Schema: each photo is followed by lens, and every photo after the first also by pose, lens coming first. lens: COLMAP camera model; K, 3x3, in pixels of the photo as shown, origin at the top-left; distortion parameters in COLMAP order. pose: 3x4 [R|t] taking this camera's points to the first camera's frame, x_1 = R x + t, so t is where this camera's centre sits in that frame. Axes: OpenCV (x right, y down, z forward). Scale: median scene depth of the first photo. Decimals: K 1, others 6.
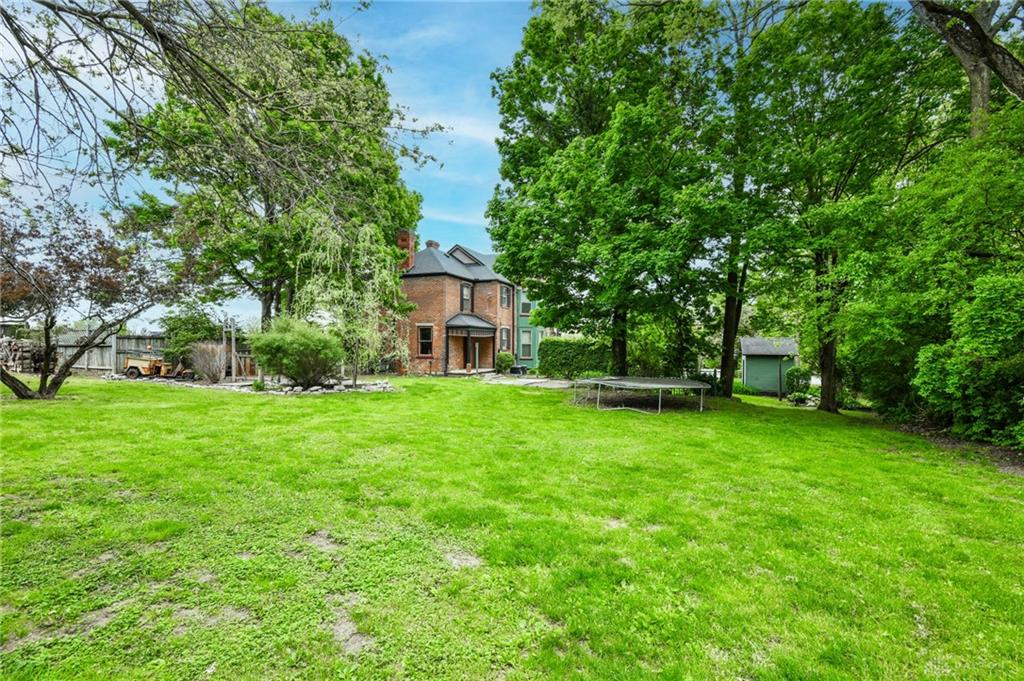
lens RADIAL K [[472.9, 0, 512.0], [0, 472.9, 340.5], [0, 0, 1]] dist [0.001517, -0.014913]
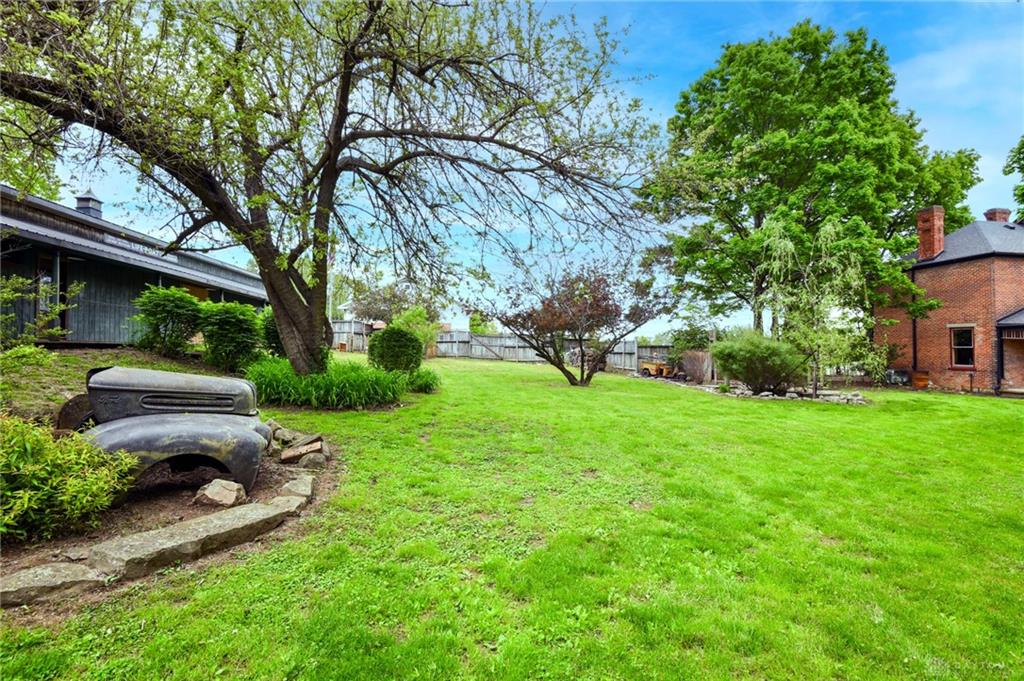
lens RADIAL K [[472.9, 0, 512.0], [0, 472.9, 340.5], [0, 0, 1]] dist [0.001517, -0.014913]
pose [[0.490374, -0.021741, -0.871241, 0.180726], [0.006871, 0.999754, -0.021080, 0.001575], [0.871485, 0.004350, 0.490403, 0.000246]]
